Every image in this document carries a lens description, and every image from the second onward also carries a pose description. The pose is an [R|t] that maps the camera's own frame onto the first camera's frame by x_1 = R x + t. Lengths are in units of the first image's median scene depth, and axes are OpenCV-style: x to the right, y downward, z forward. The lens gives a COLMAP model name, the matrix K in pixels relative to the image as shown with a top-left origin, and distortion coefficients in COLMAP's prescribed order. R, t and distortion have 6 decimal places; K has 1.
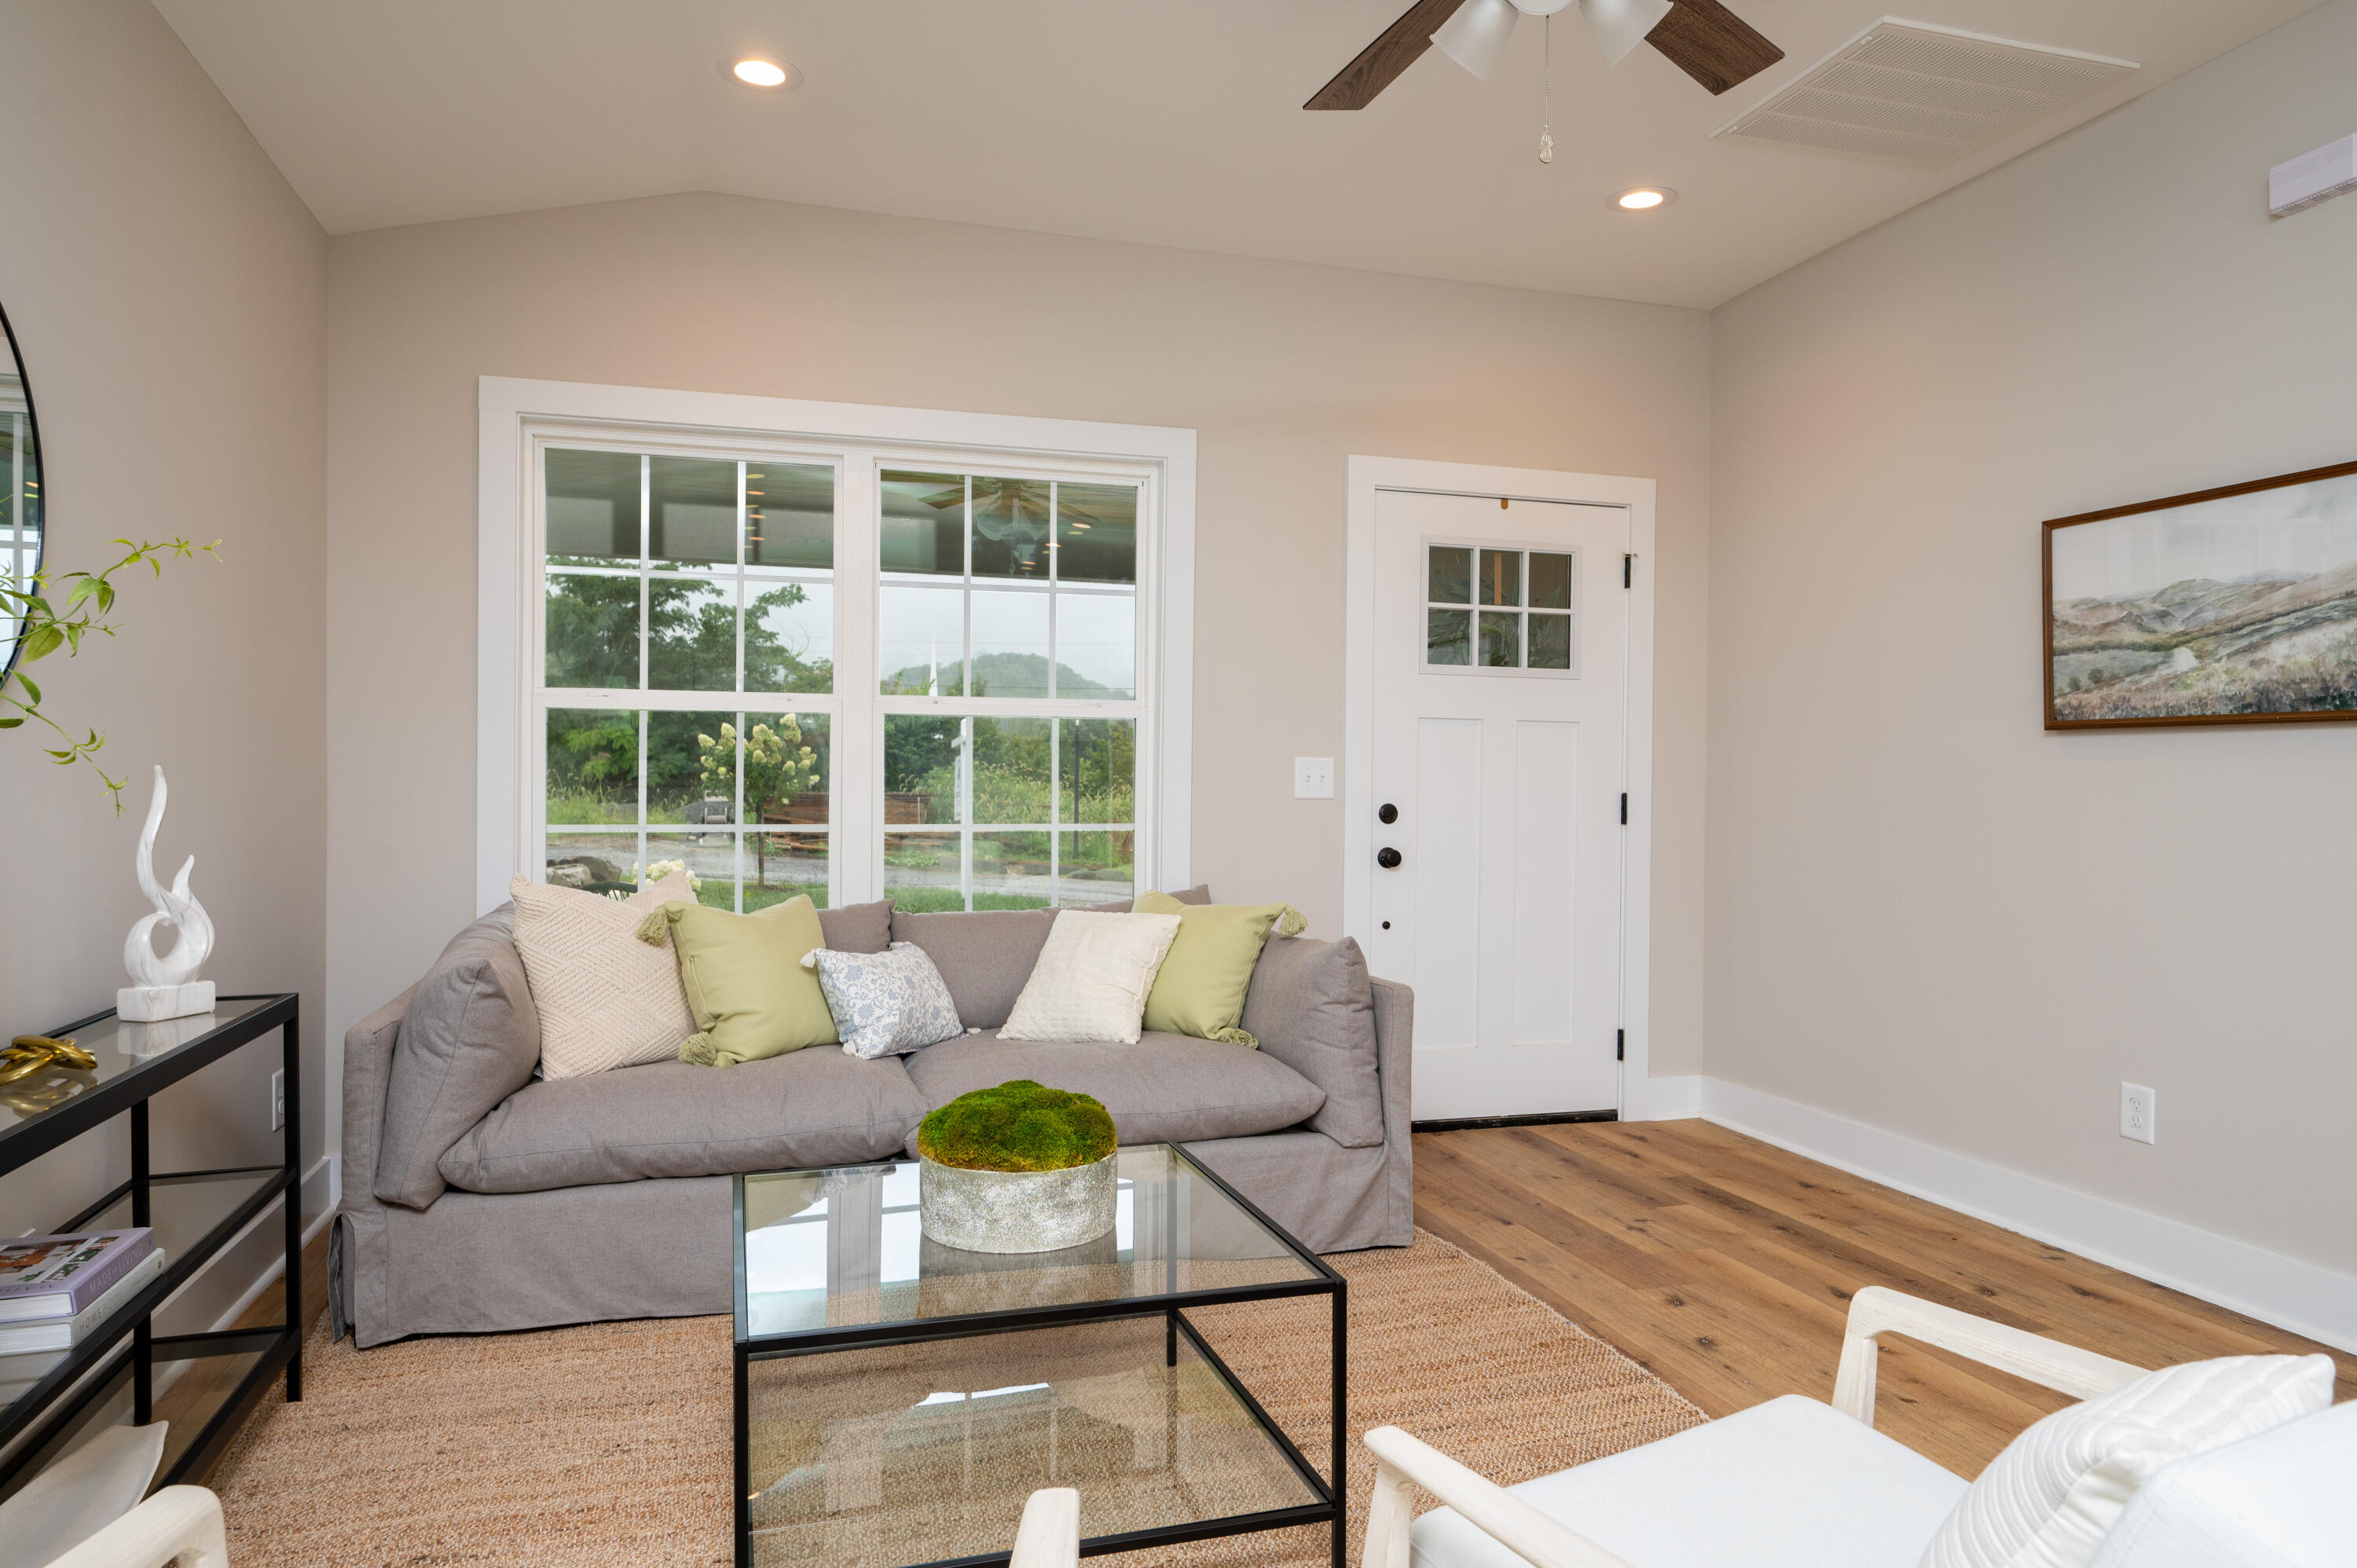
lens RADIAL K [[1455.0, 0, 1170.6], [0, 1455.0, 773.1], [0, 0, 1]] dist [-0.001348, -0.001289]
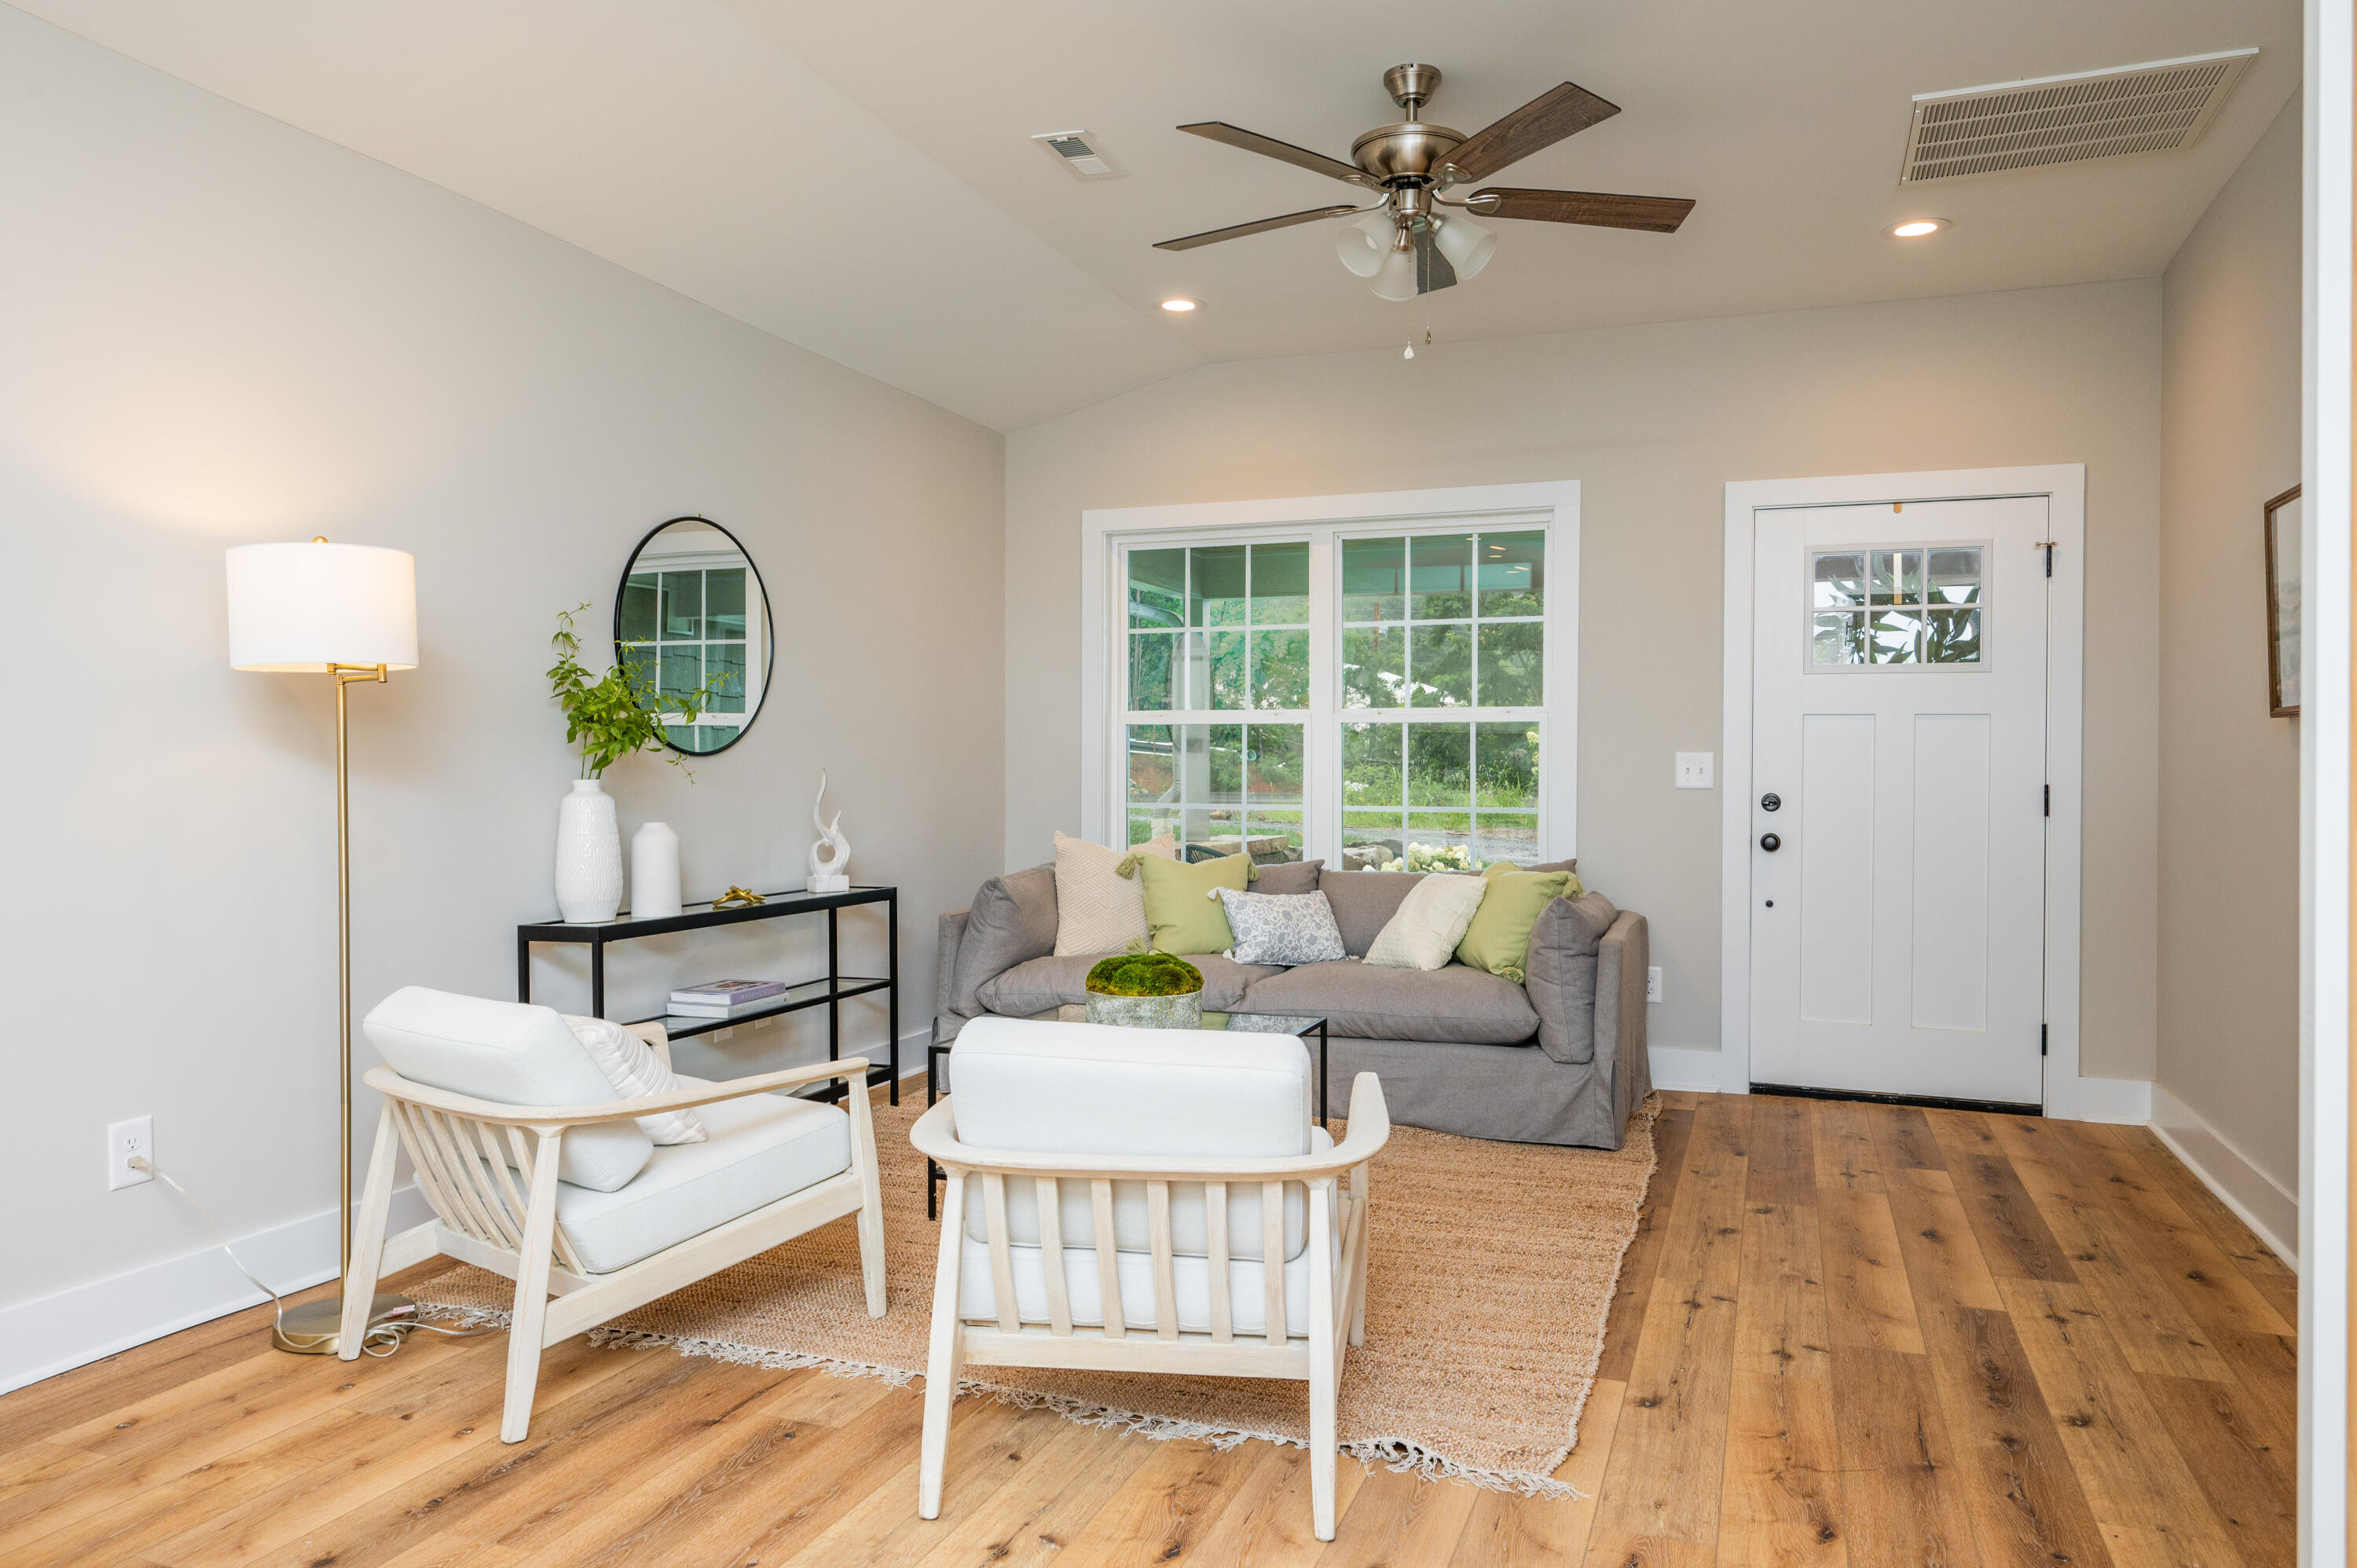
lens RADIAL K [[1527.5, 0, 1198.5], [0, 1527.5, 765.8], [0, 0, 1]] dist [-0.000527, 0.000658]
pose [[0.799535, -0.005433, -0.600595, 0.621804], [0.002549, 0.999981, -0.005653, 0.006743], [0.600614, 0.002989, 0.799533, -0.228614]]
